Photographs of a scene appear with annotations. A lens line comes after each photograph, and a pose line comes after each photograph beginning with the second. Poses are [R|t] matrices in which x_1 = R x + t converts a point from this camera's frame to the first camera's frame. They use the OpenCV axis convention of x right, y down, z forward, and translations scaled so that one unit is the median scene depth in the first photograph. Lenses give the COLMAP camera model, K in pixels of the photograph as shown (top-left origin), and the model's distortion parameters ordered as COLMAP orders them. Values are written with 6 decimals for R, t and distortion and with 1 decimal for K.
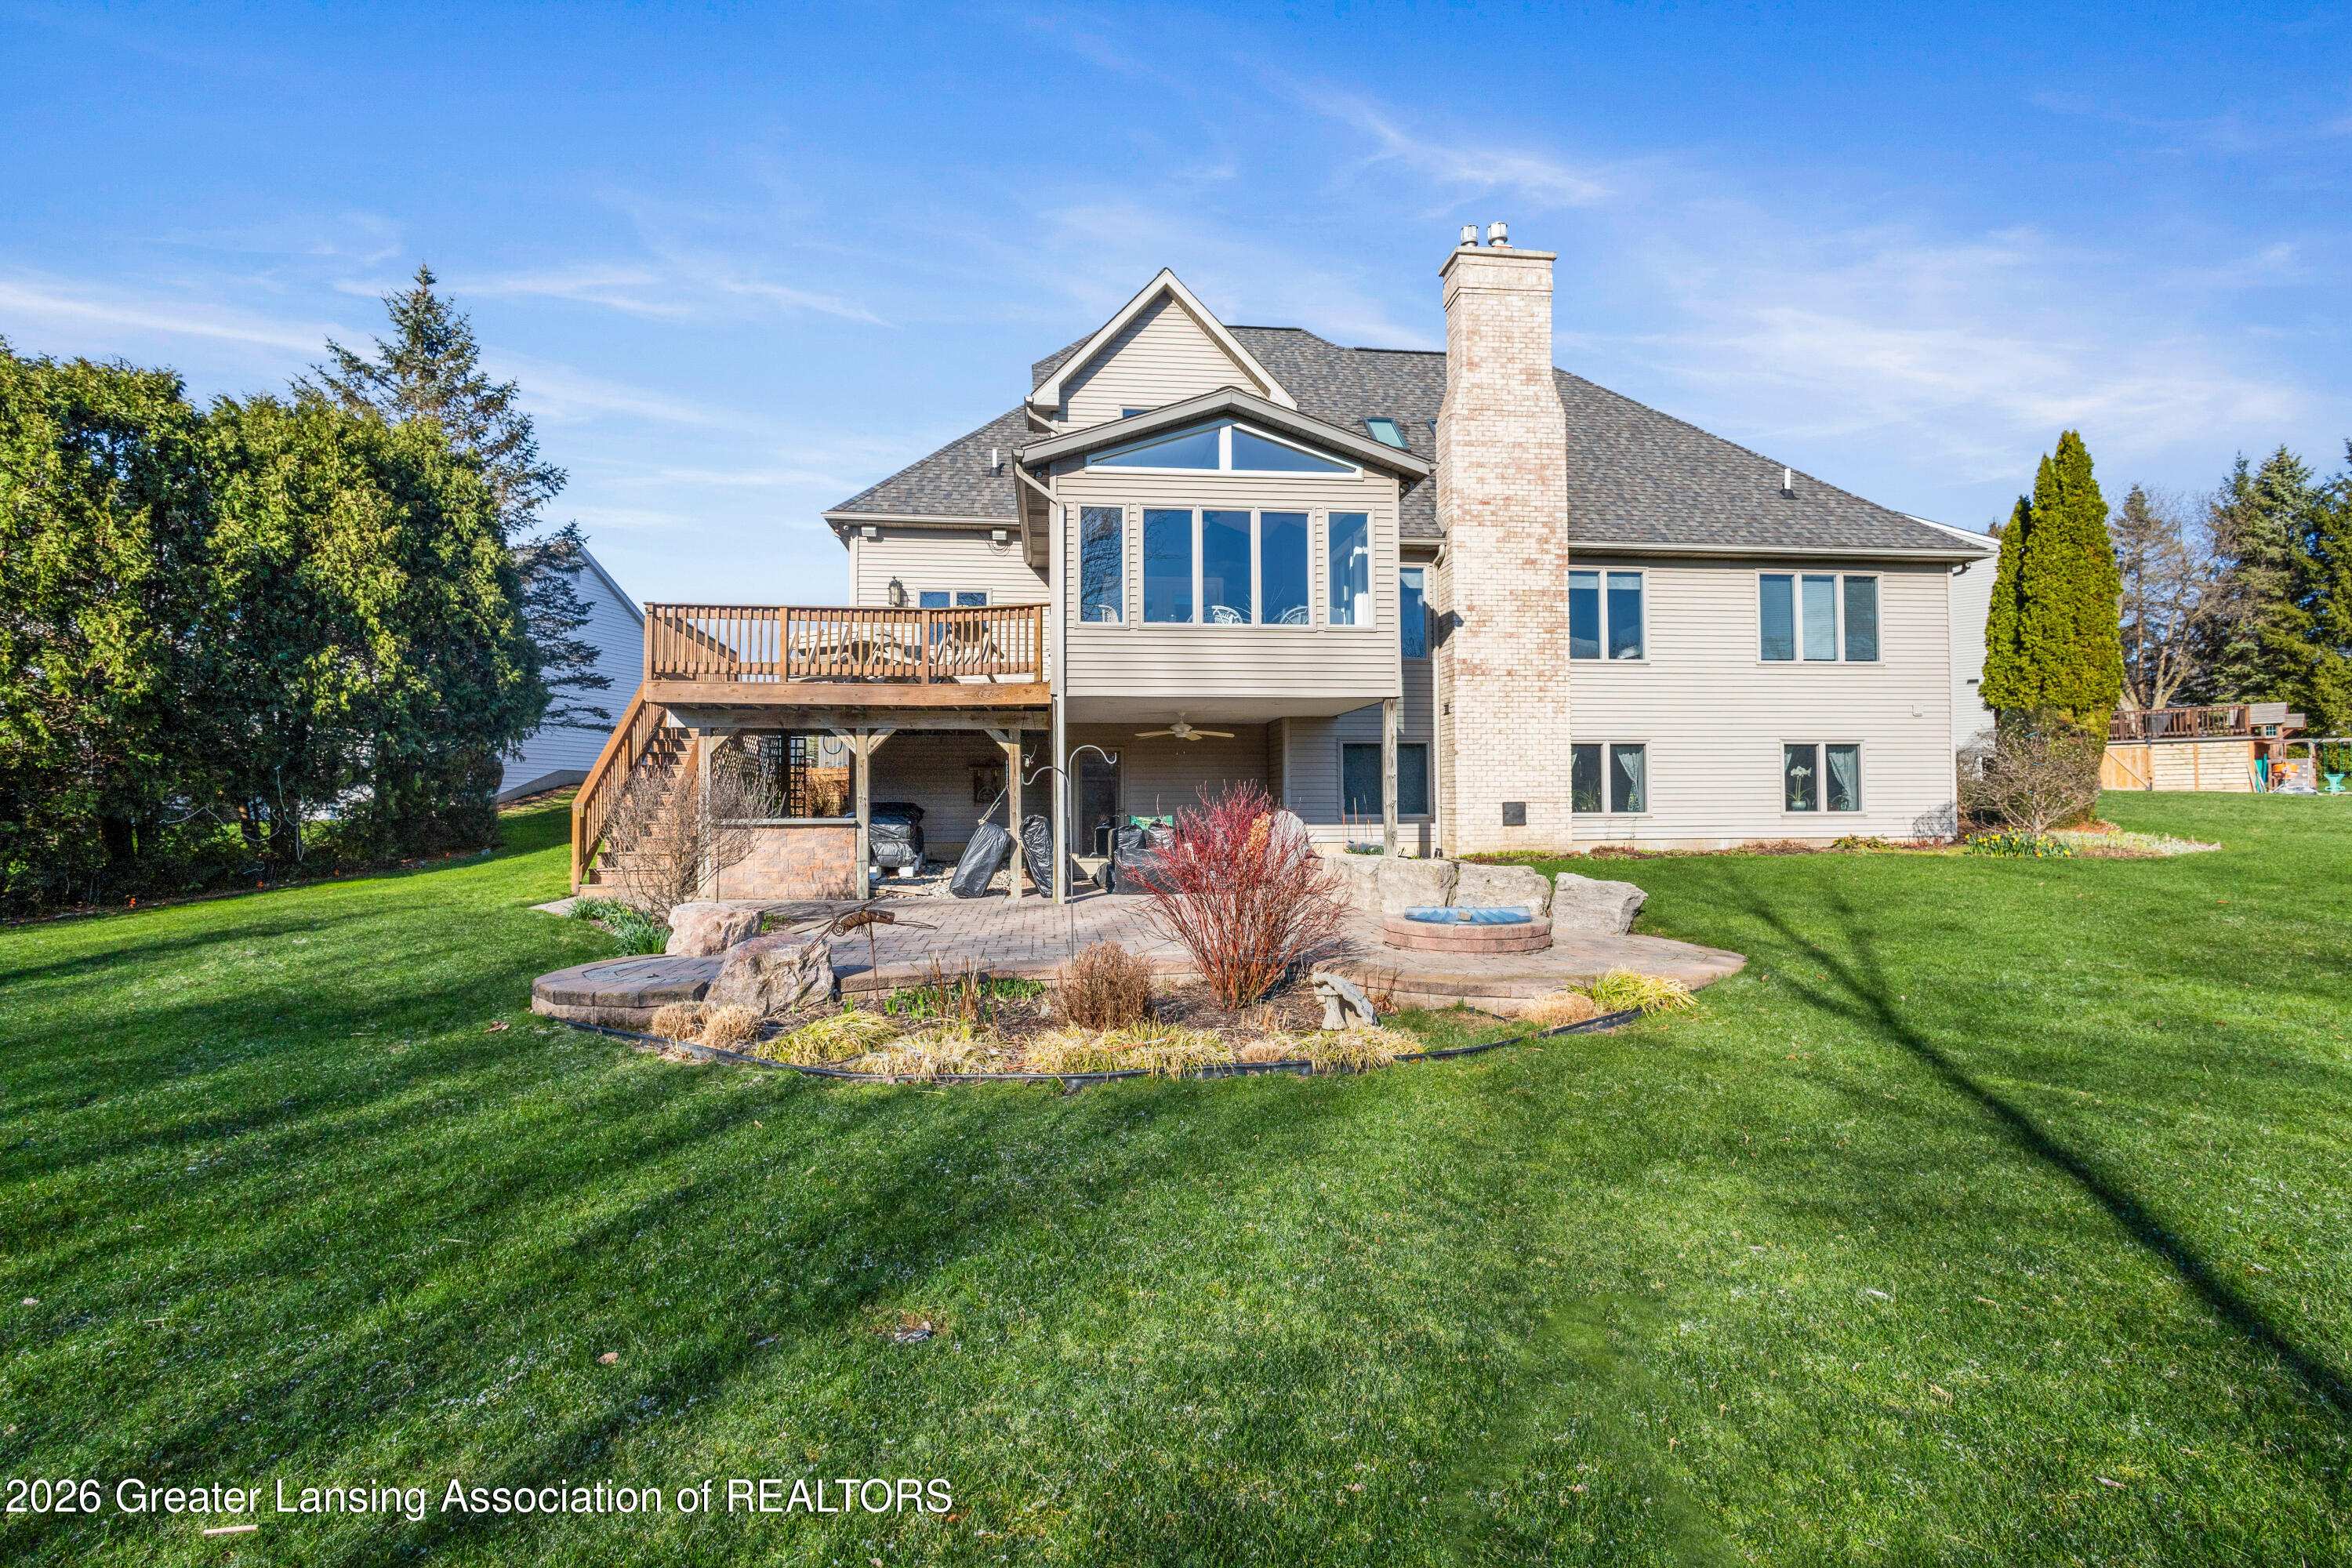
lens RADIAL K [[1095.5, 0, 1173.4], [0, 1095.5, 787.5], [0, 0, 1]] dist [0.008828, -0.000401]
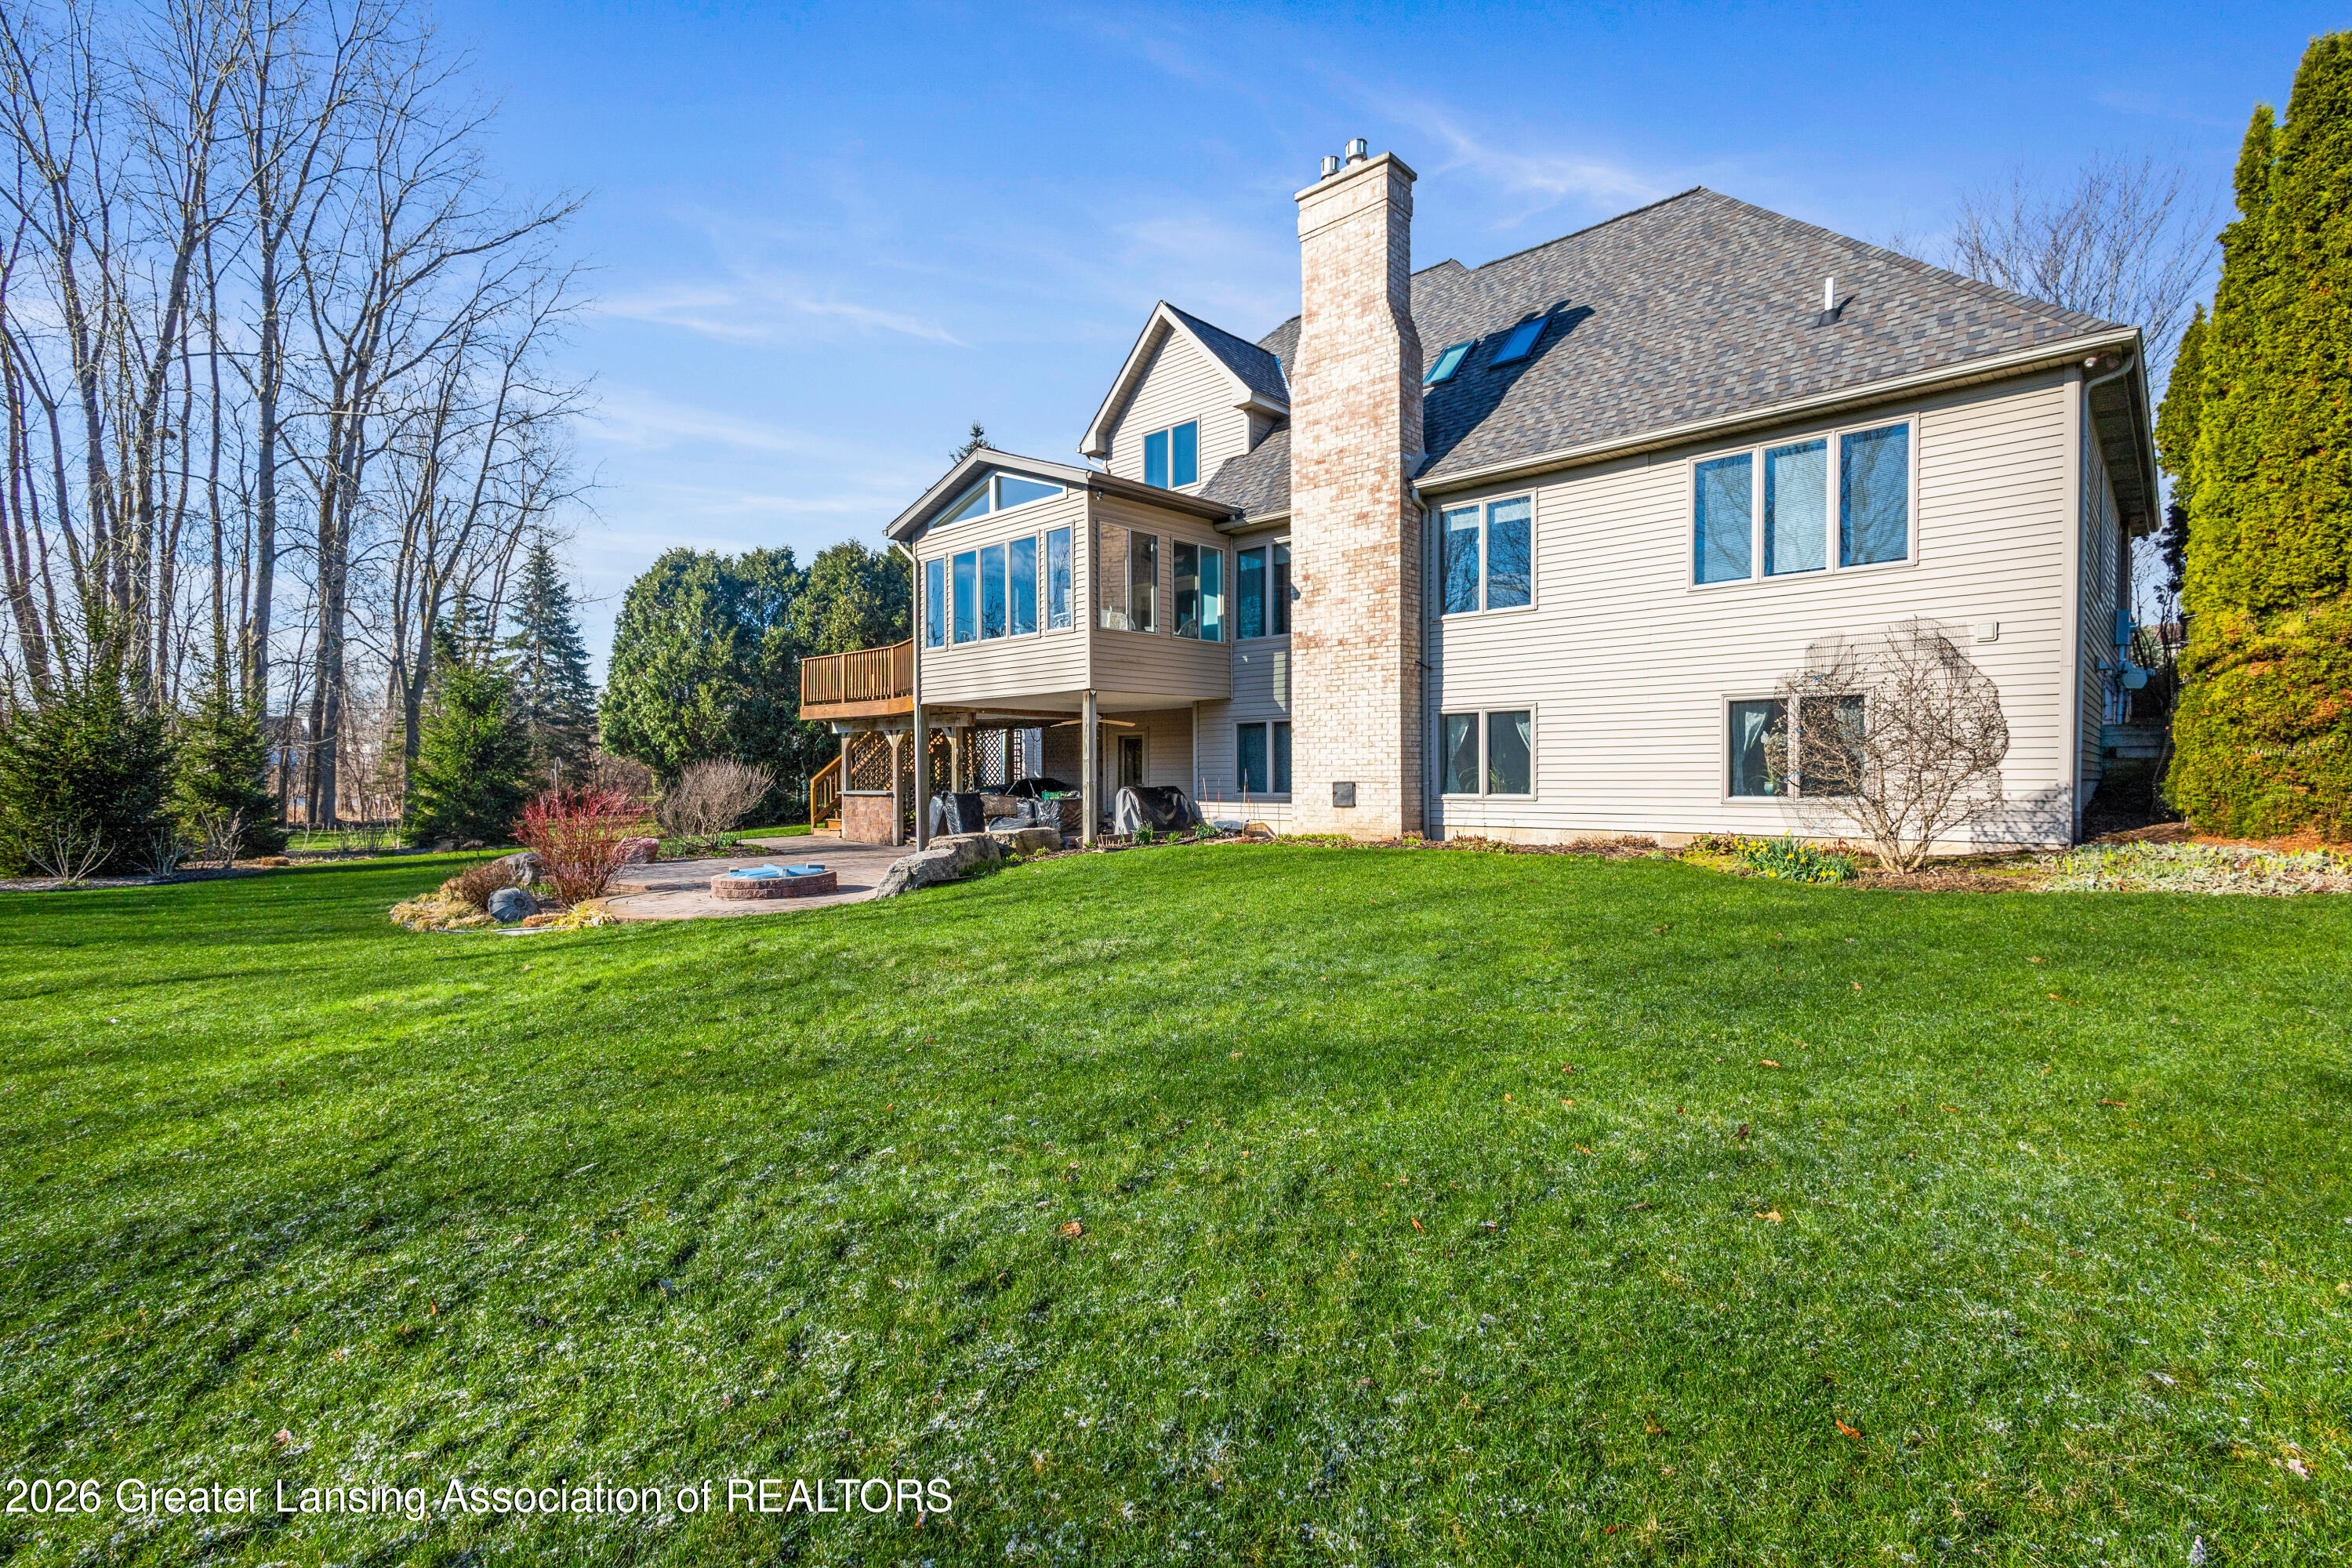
lens RADIAL K [[1076.5, 0, 1184.4], [0, 1076.5, 783.2], [0, 0, 1]] dist [0.006728, -0.000403]
pose [[0.648653, 0.010036, -0.761018, 0.902175], [0.021068, 0.999293, 0.031136, -0.016658], [0.760793, -0.036229, 0.647983, 0.303452]]
